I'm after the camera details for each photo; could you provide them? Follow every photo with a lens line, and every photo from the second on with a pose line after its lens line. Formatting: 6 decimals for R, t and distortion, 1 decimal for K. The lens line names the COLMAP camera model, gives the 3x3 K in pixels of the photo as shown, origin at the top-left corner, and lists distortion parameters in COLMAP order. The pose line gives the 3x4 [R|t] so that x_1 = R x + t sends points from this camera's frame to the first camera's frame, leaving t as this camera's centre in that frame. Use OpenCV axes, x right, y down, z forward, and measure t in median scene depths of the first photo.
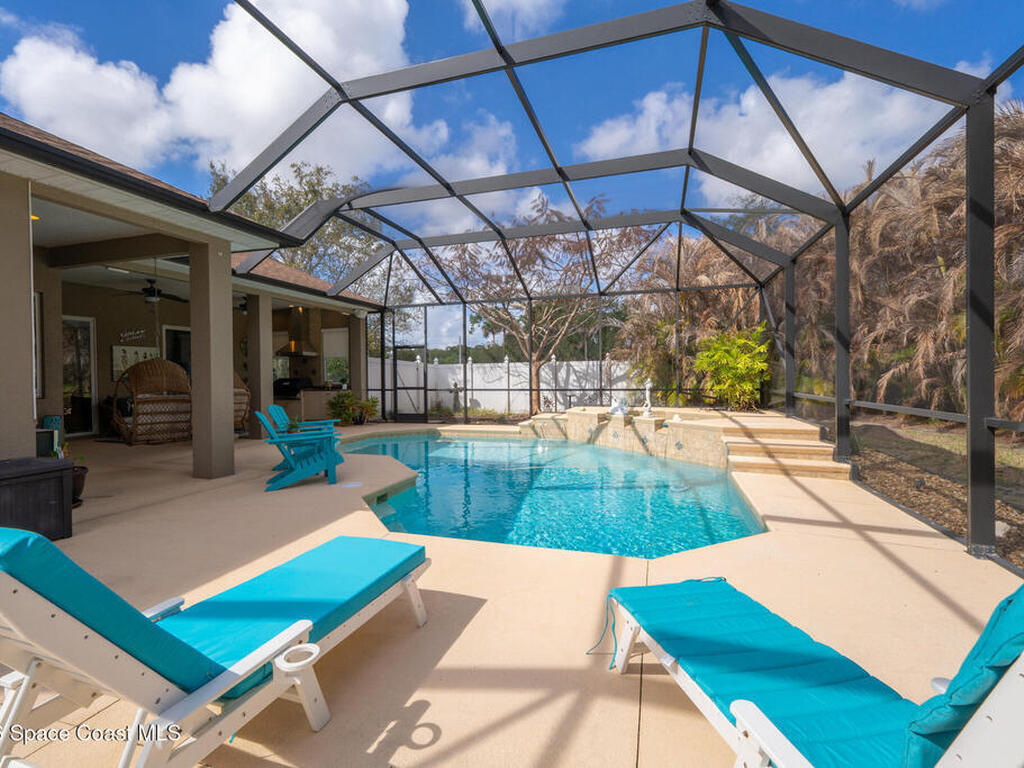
lens RADIAL K [[481.1, 0, 508.6], [0, 481.1, 379.1], [0, 0, 1]] dist [0.004187, 0.001063]
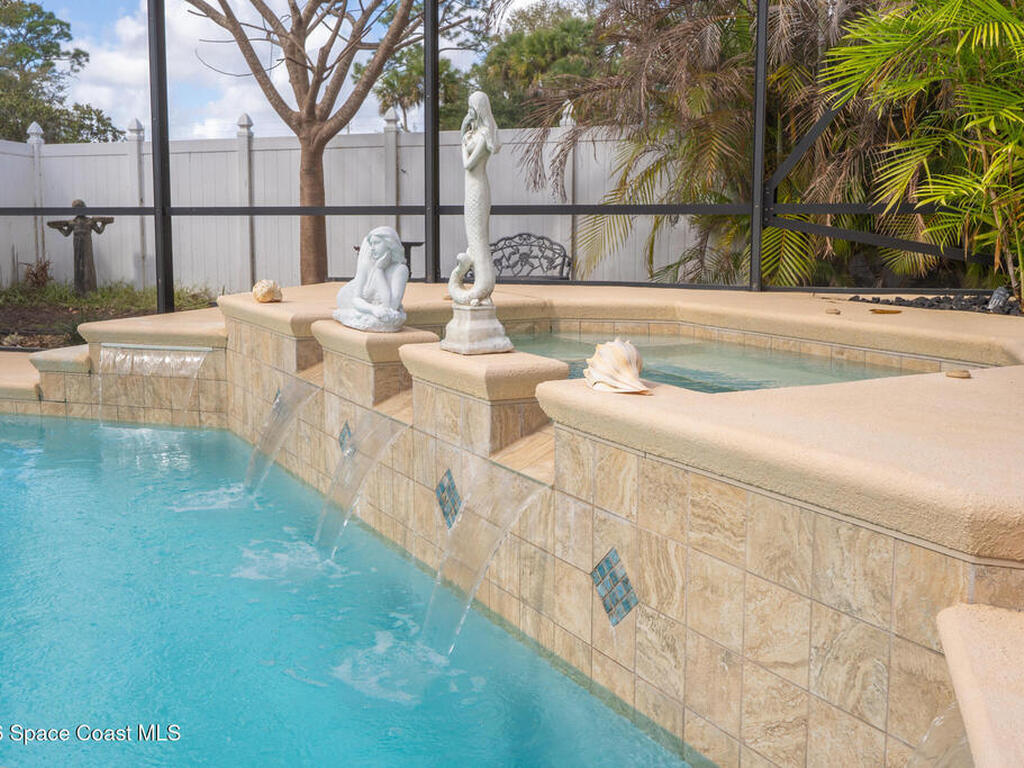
lens RADIAL K [[1048.8, 0, 458.6], [0, 1048.8, 332.6], [0, 0, 1]] dist [0.001049, -0.000902]
pose [[0.999720, 0.010020, -0.021444, 0.231495], [-0.007752, 0.994614, 0.103357, 0.030770], [0.022364, -0.103162, 0.994413, 0.528862]]
